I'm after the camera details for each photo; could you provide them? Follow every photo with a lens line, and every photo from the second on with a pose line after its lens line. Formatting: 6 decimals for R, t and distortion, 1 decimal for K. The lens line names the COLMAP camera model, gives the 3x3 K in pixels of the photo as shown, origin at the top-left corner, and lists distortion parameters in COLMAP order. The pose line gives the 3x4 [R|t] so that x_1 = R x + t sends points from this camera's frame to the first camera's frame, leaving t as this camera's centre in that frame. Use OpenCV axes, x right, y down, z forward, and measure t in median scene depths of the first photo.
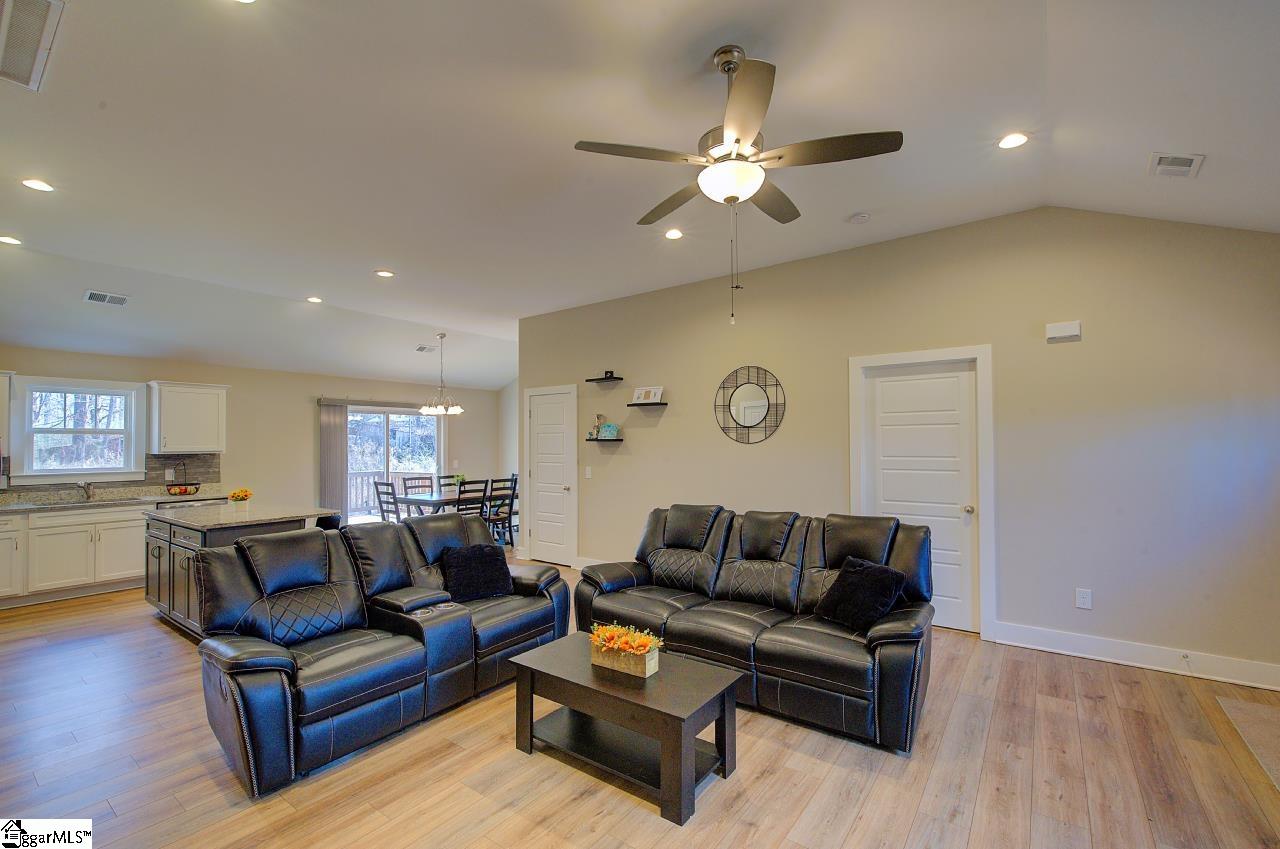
lens RADIAL K [[546.7, 0, 640.1], [0, 546.7, 432.9], [0, 0, 1]] dist [0.004331, 0.001804]
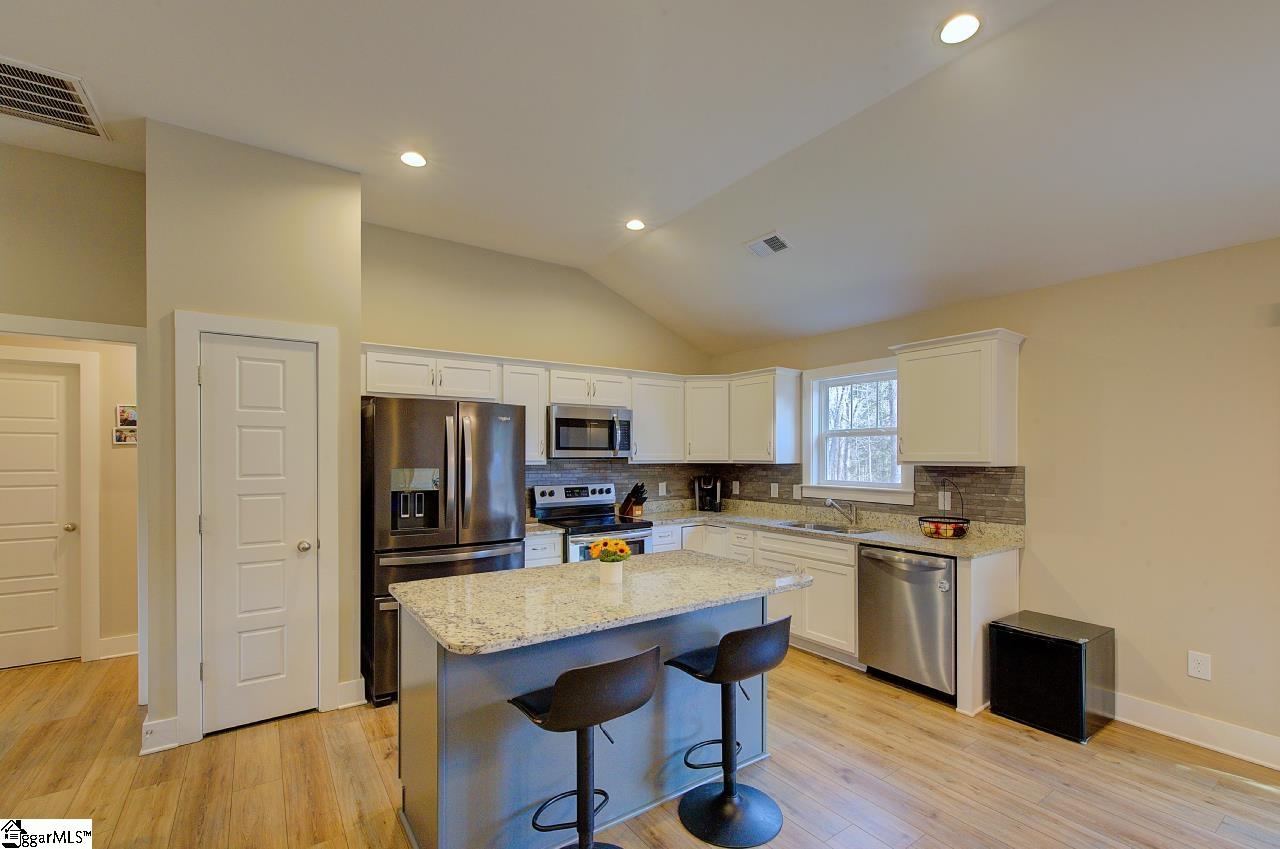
lens RADIAL K [[546.7, 0, 653.8], [0, 546.7, 457.7], [0, 0, 1]] dist [0.004331, 0.001804]
pose [[-0.323471, 0.009729, -0.946188, -0.206864], [0.021629, 0.999762, 0.002886, 0.022493], [0.945991, -0.019532, -0.323605, 0.922530]]
